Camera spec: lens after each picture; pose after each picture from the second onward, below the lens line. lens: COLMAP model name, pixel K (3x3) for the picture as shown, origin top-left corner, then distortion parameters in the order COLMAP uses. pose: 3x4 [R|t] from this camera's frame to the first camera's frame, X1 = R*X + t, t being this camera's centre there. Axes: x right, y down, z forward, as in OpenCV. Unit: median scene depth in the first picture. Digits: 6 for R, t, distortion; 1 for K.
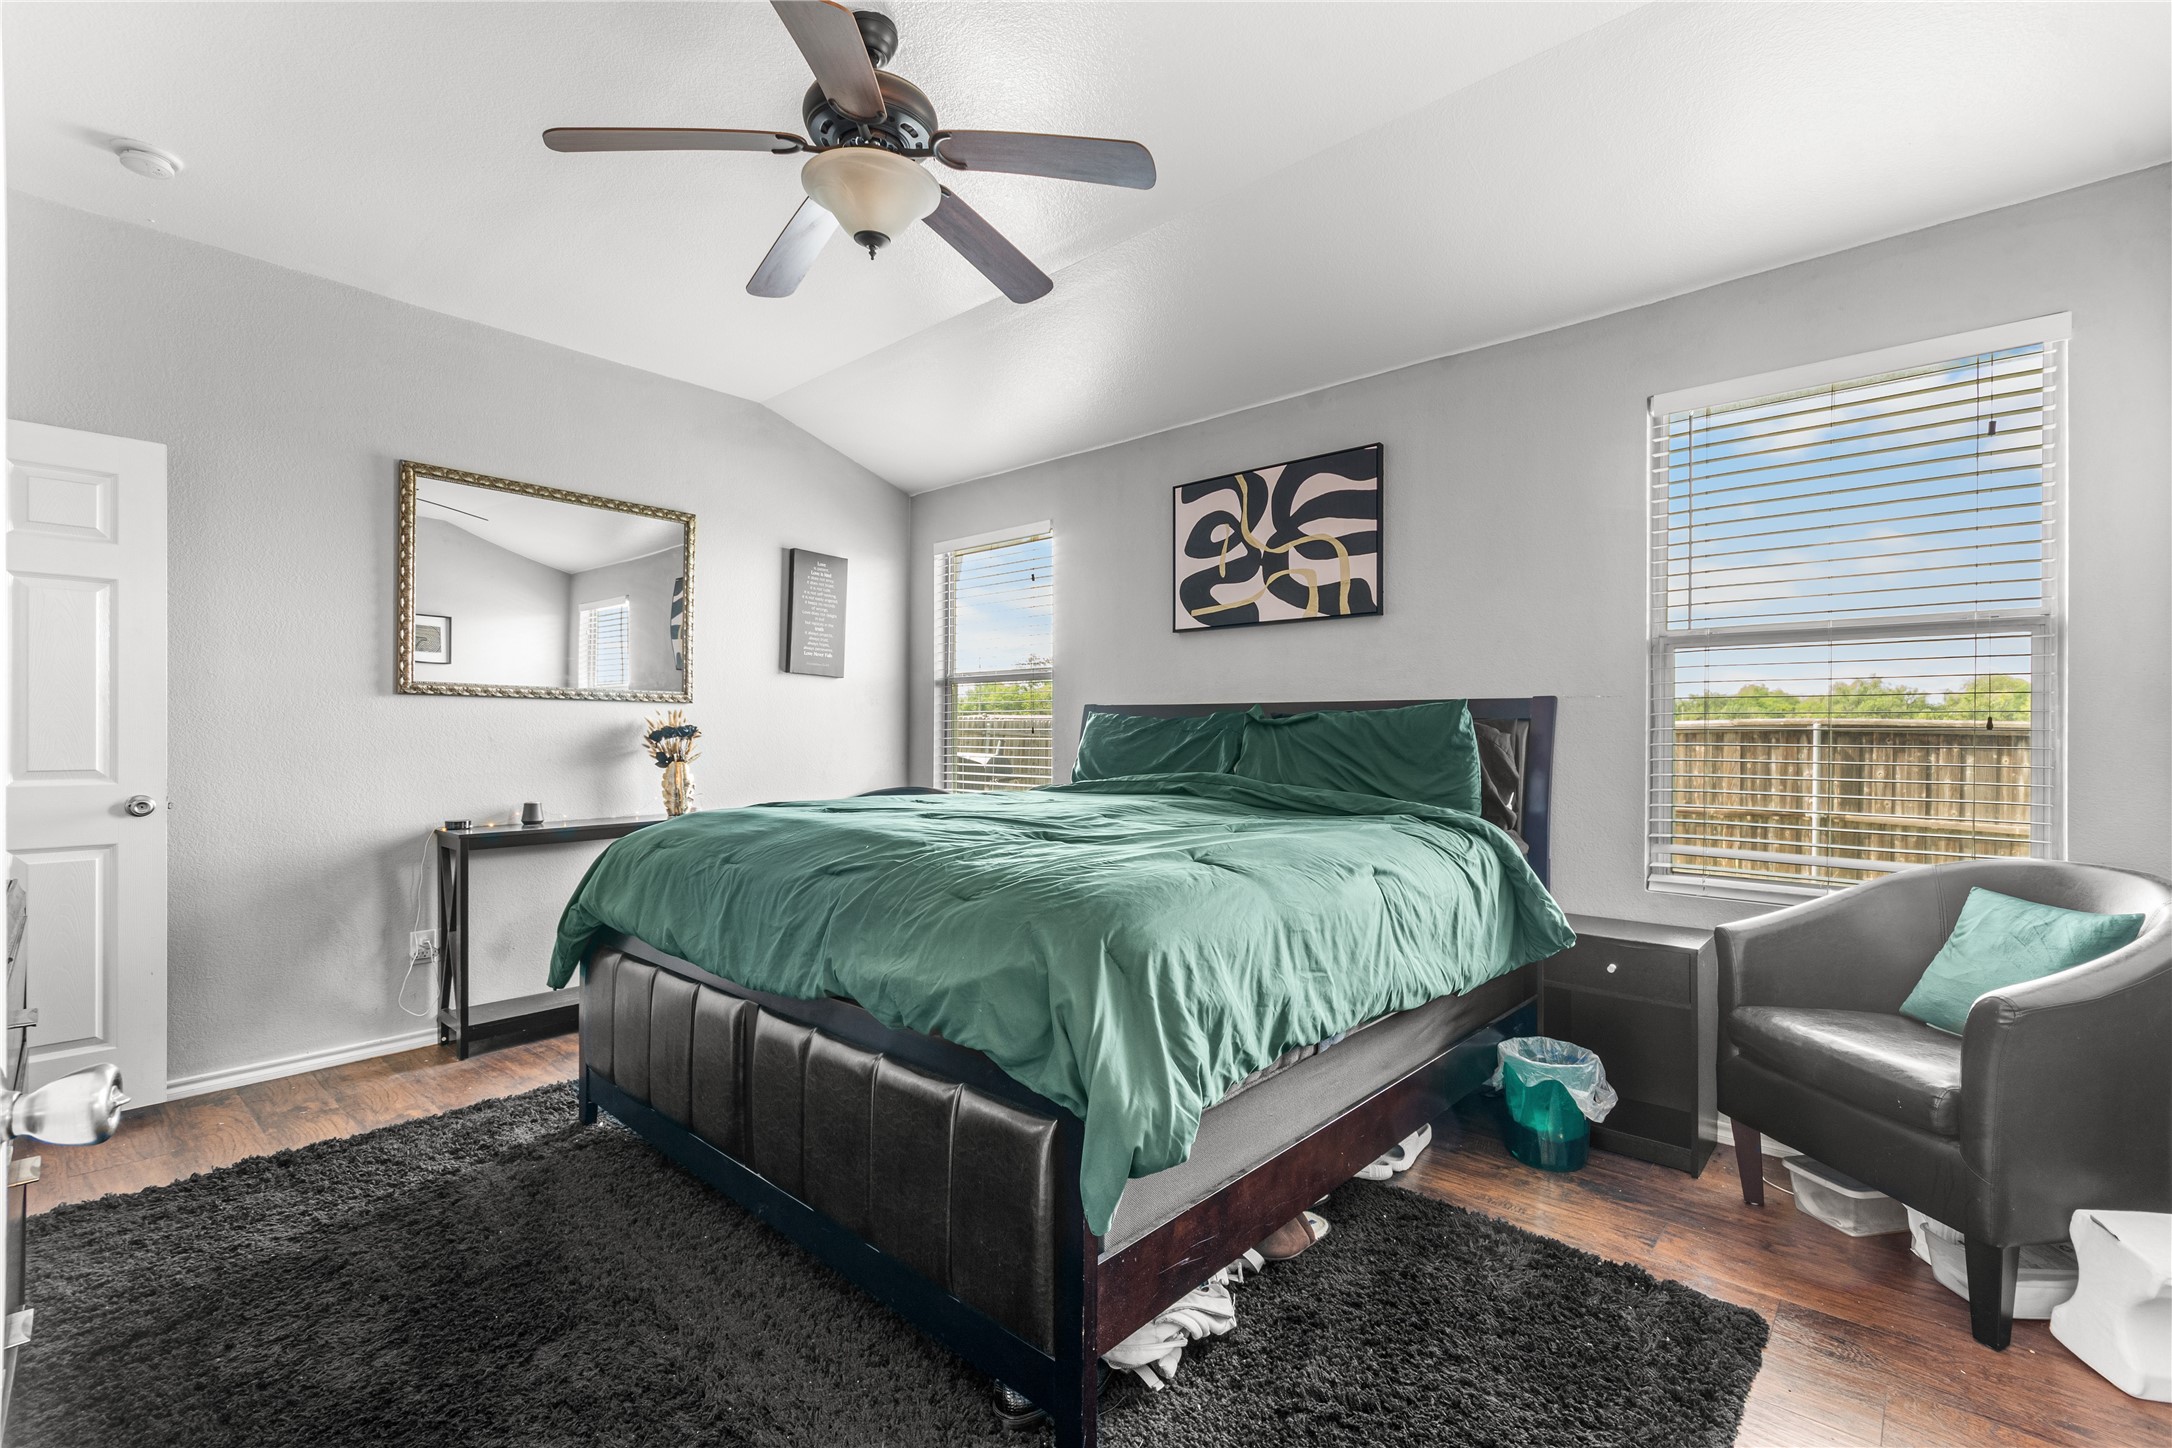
lens RADIAL K [[959.7, 0, 1083.7], [0, 959.7, 727.9], [0, 0, 1]] dist [0.000517, -0.000049]
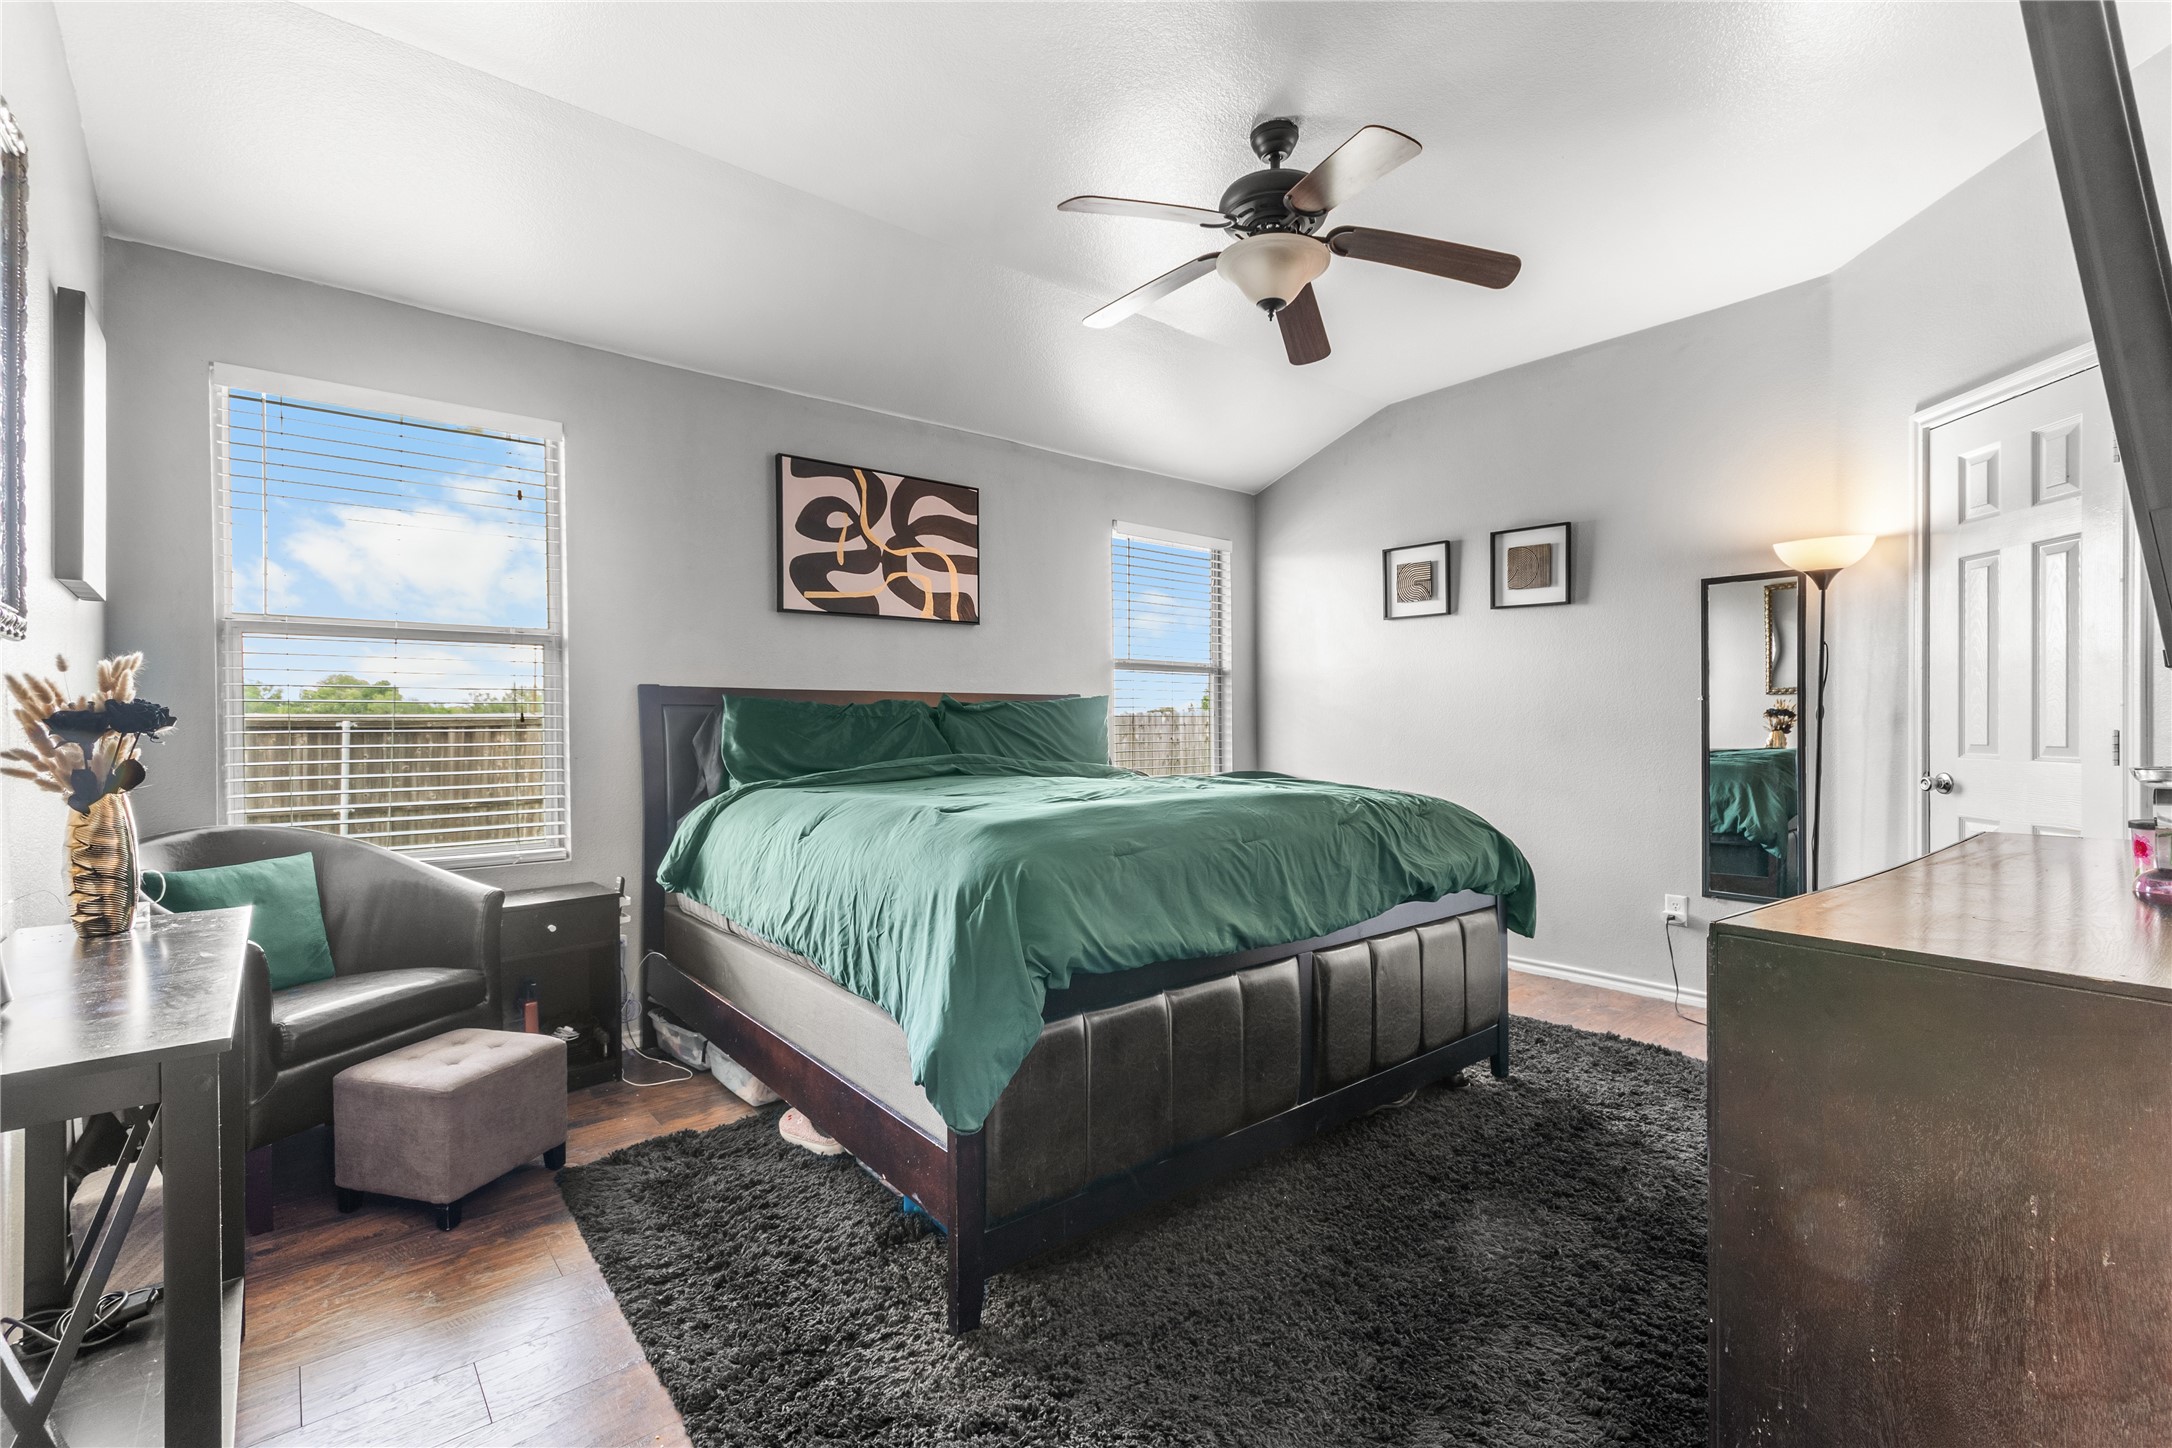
lens RADIAL K [[959.7, 0, 1083.1], [0, 959.7, 727.0], [0, 0, 1]] dist [0.000517, -0.000049]
pose [[0.151593, -0.007162, 0.988417, -0.836509], [0.002815, 0.999973, 0.006814, 0.007375], [-0.988439, 0.001749, 0.151610, 0.613289]]
